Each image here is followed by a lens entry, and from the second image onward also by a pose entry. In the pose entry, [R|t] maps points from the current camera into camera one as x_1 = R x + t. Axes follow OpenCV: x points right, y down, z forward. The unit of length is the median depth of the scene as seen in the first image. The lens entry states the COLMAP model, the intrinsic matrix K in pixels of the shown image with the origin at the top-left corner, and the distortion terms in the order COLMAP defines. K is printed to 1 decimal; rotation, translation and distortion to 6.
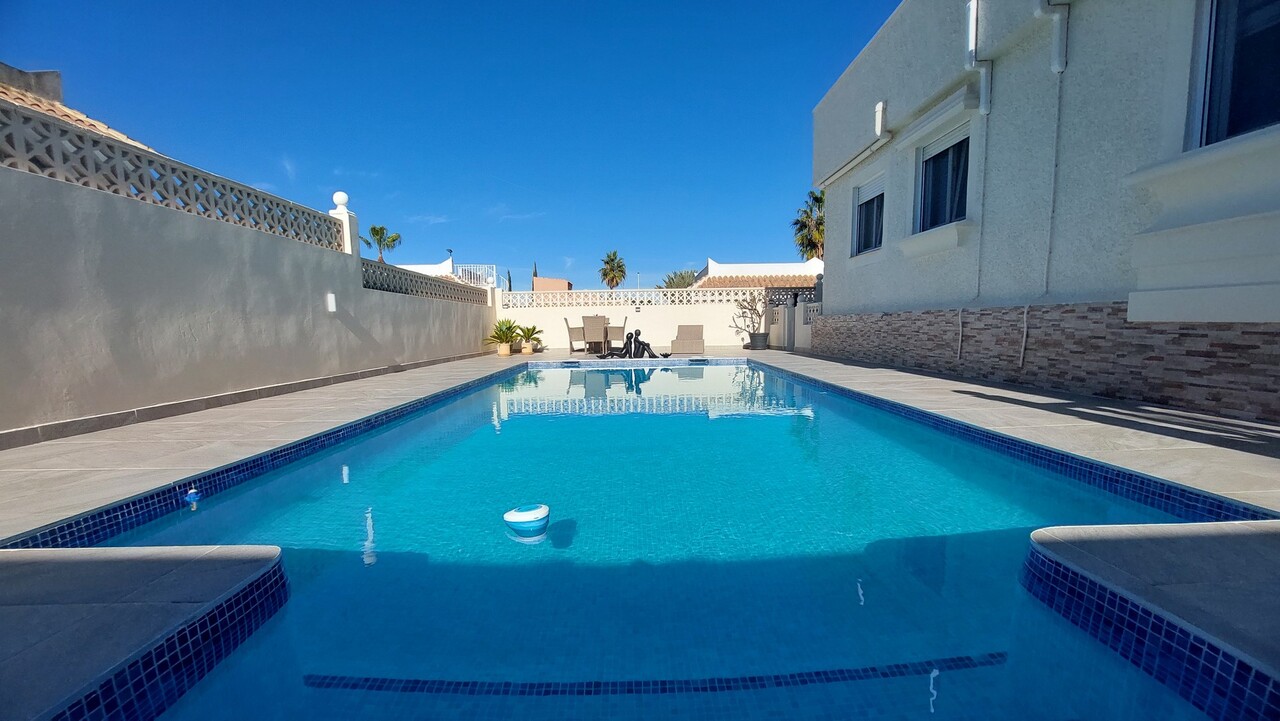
lens RADIAL K [[513.2, 0, 631.4], [0, 513.2, 385.3], [0, 0, 1]] dist [-0.001643, -0.006410]
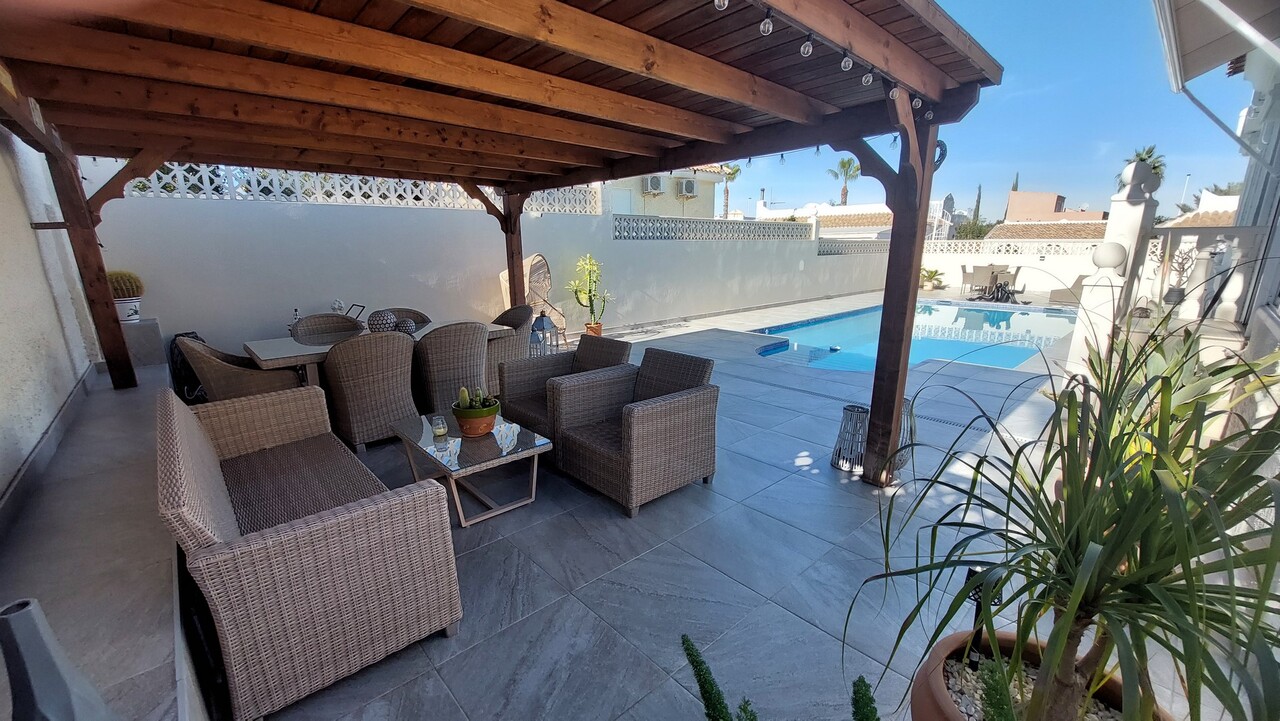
lens RADIAL K [[513.2, 0, 631.4], [0, 513.2, 385.3], [0, 0, 1]] dist [-0.001643, -0.006410]
pose [[0.679853, 0.206515, -0.703670, 0.413752], [-0.089063, 0.975679, 0.200297, -0.028920], [0.727920, -0.073502, 0.681711, -0.775296]]
